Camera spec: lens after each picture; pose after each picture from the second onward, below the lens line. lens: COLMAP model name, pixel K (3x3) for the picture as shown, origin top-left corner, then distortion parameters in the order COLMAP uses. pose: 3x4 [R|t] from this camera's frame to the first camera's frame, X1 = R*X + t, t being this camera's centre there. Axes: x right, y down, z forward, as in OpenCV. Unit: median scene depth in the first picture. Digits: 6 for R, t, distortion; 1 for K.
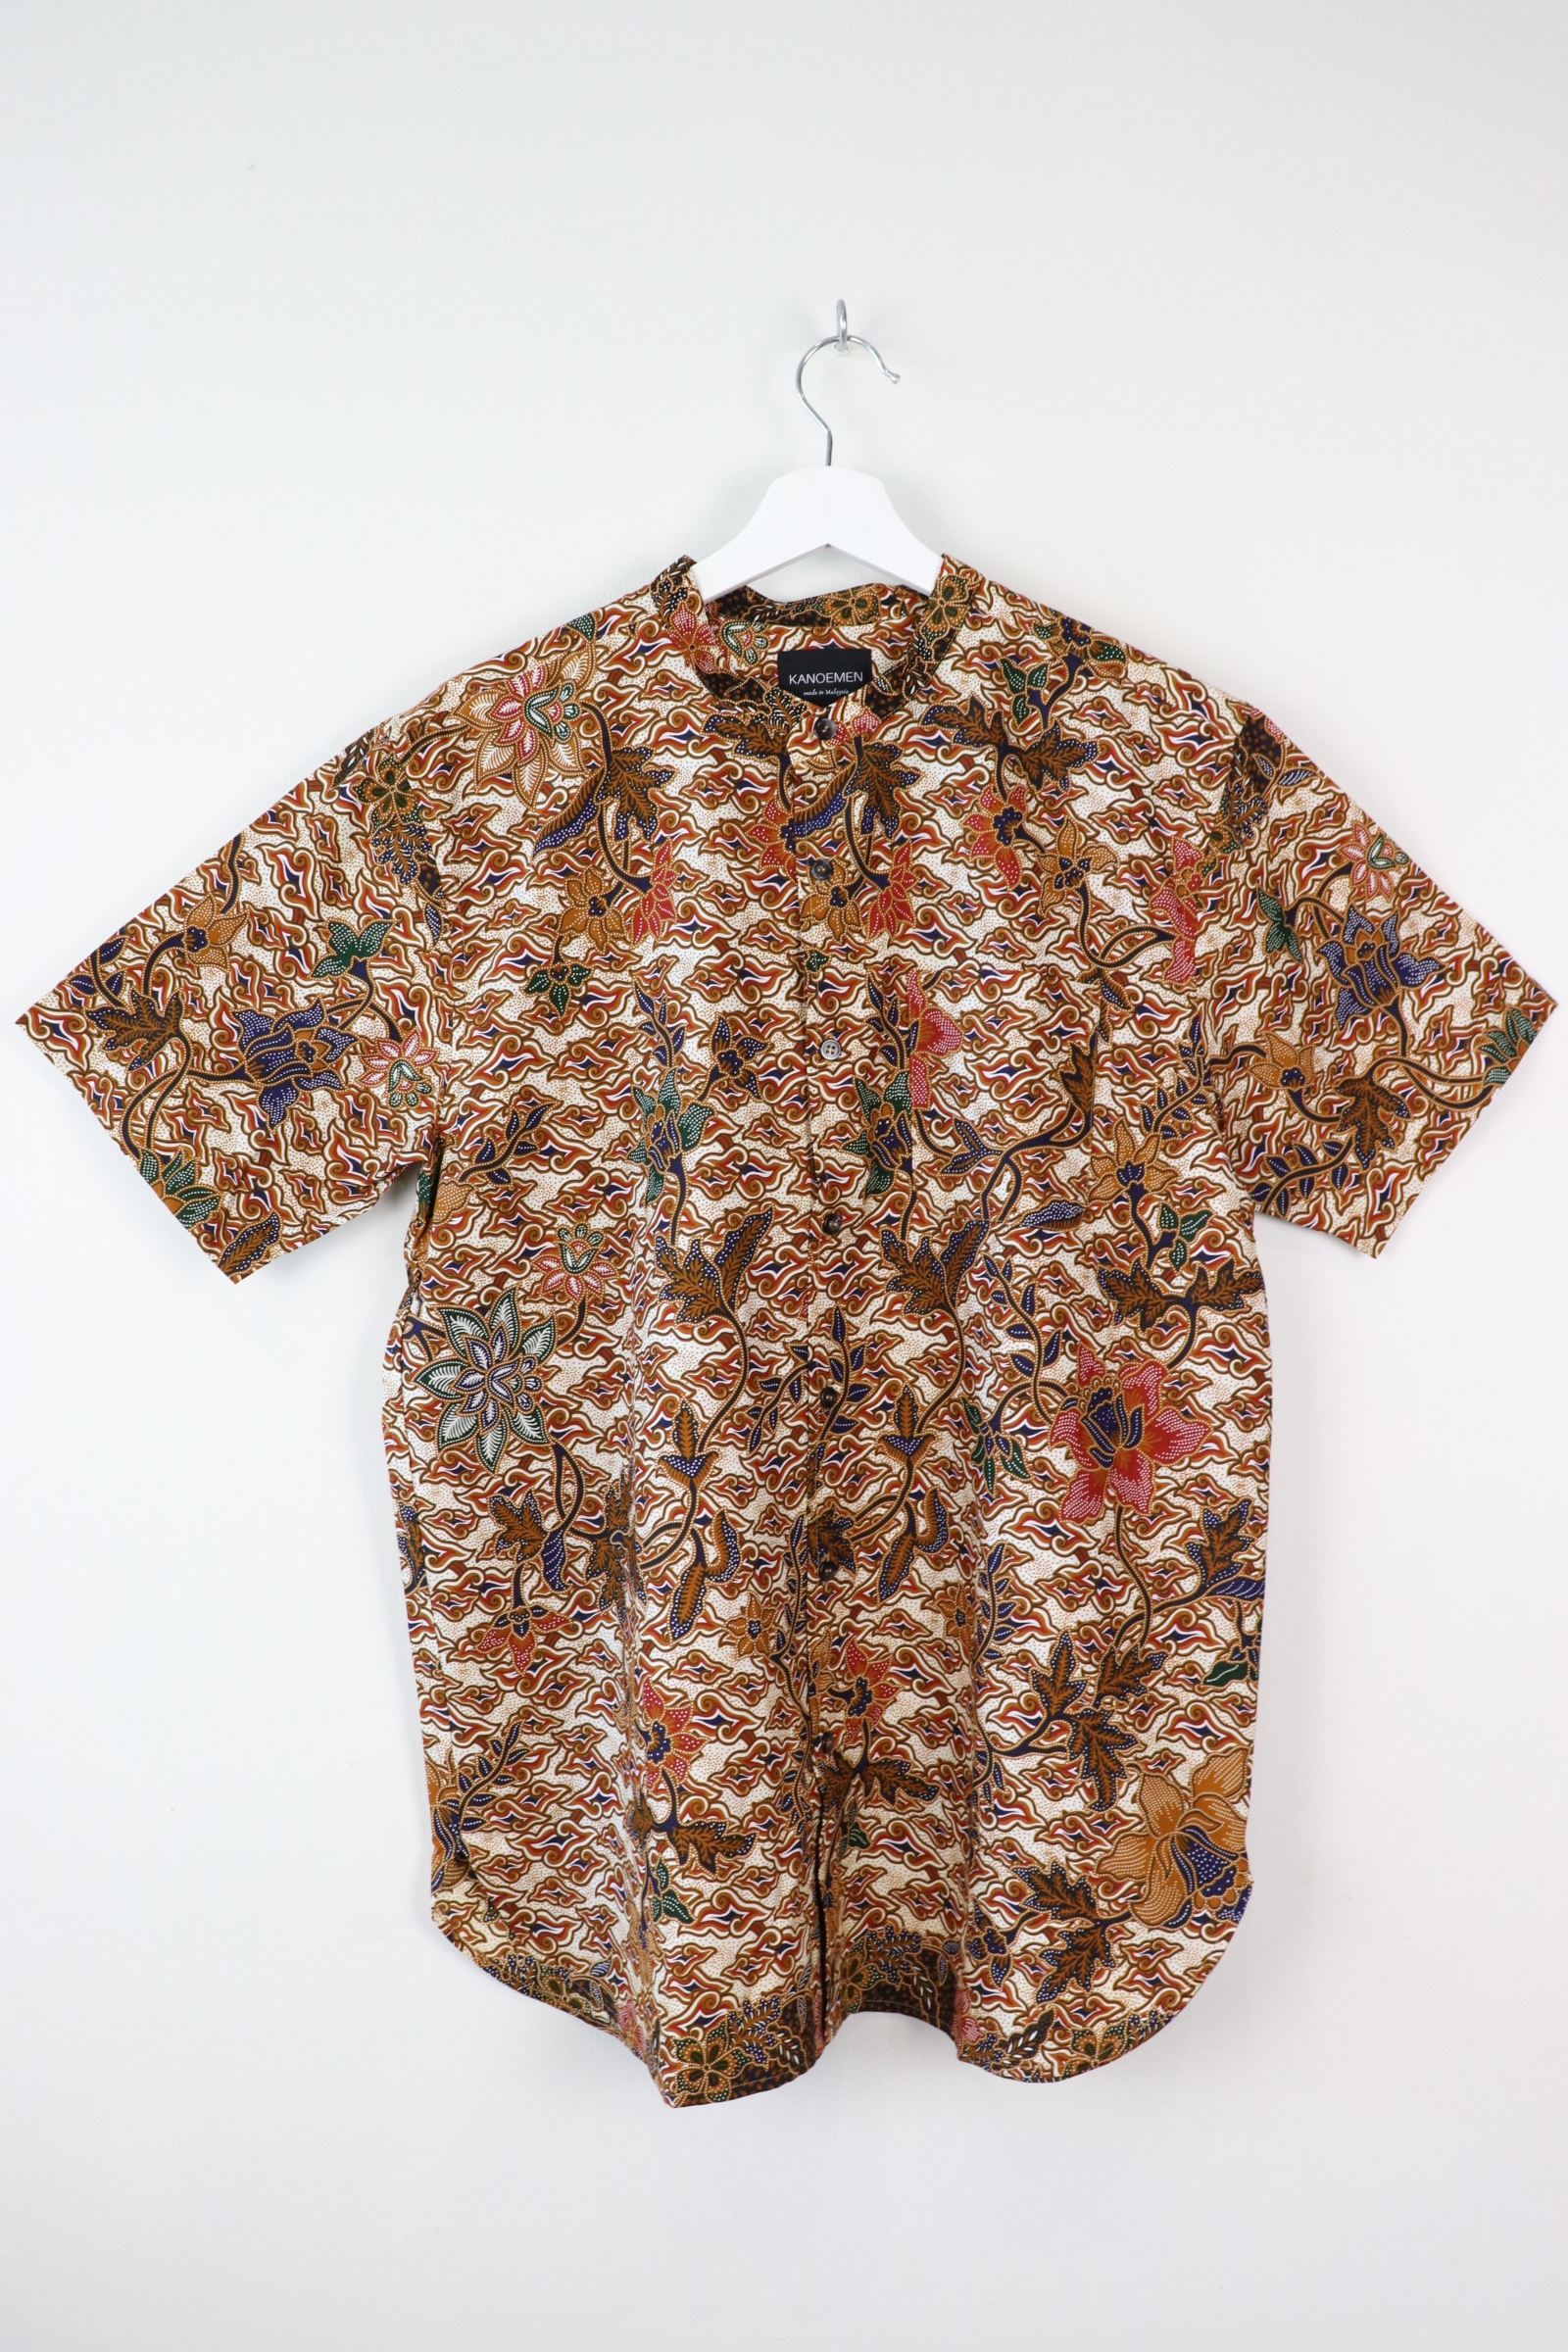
lens RADIAL K [[1882.0, 0, 777.1], [0, 1882.0, 1158.5], [0, 0, 1]] dist [-0.184905, 0.147835]
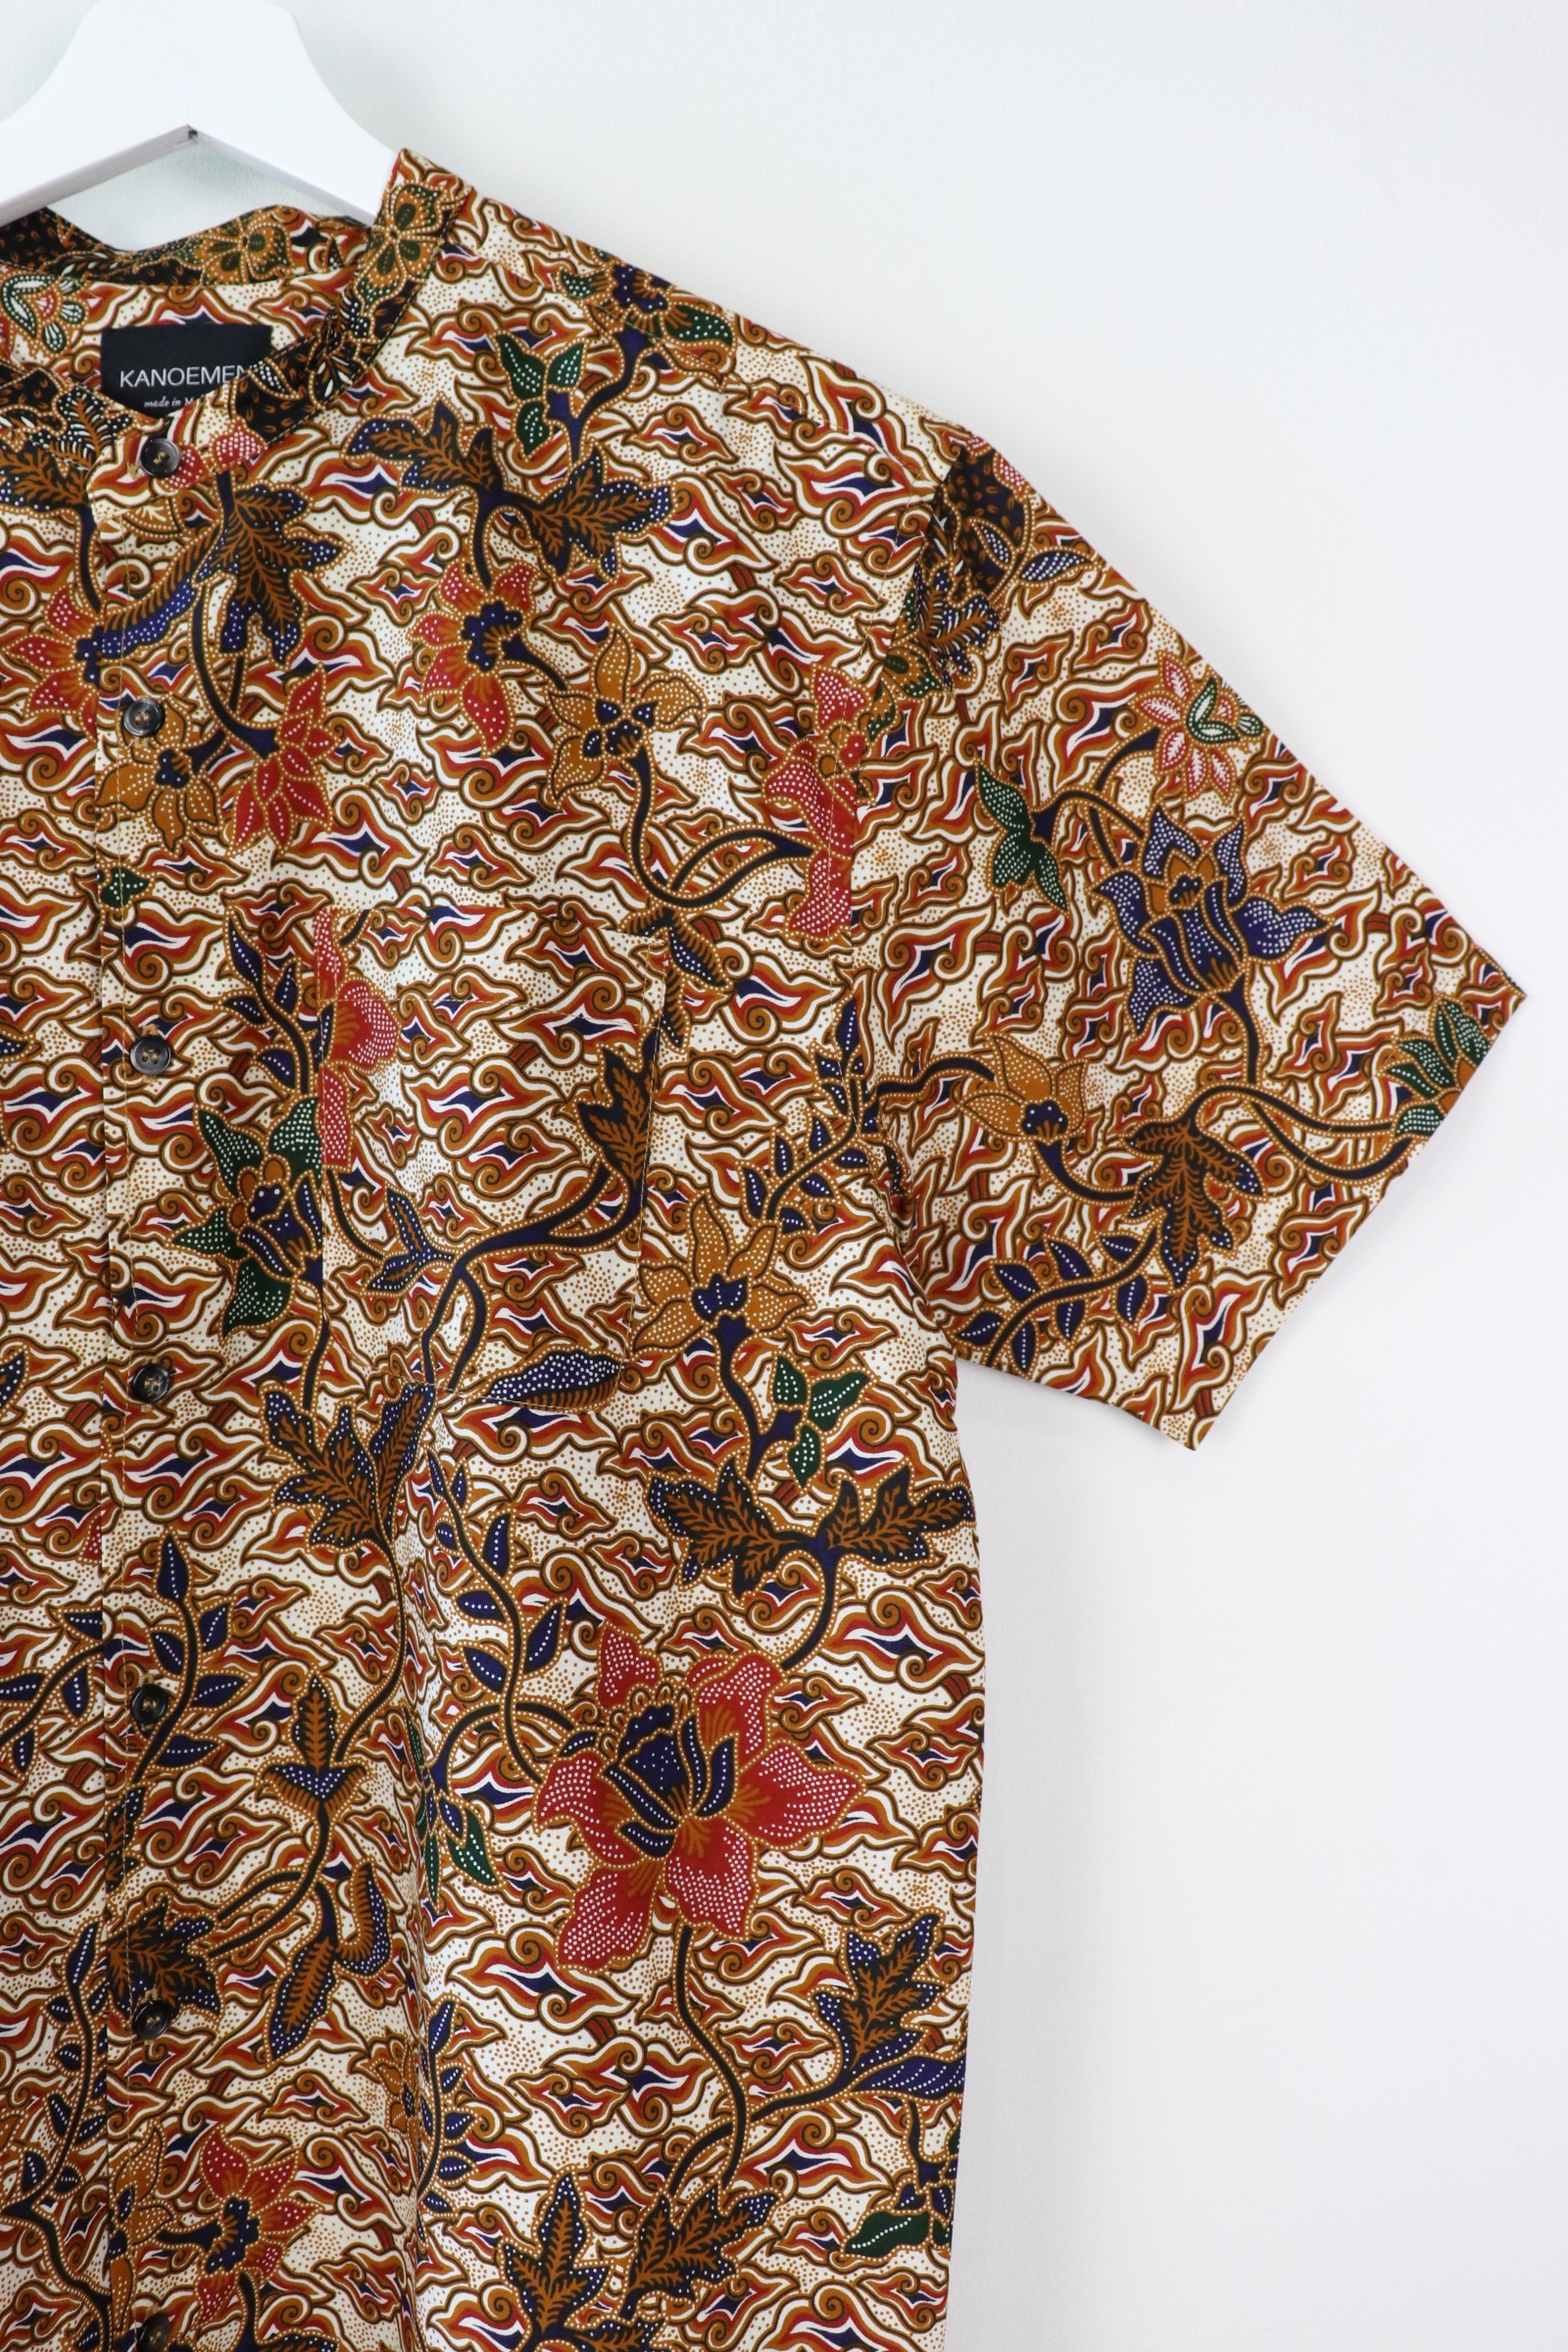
lens RADIAL K [[1882.0, 0, 777.1], [0, 1882.0, 1158.5], [0, 0, 1]] dist [-0.184905, 0.147835]
pose [[0.998936, 0.015434, 0.043470, 0.182460], [-0.014829, 0.999789, -0.014220, -0.023958], [-0.043680, 0.013561, 0.998954, 0.471918]]
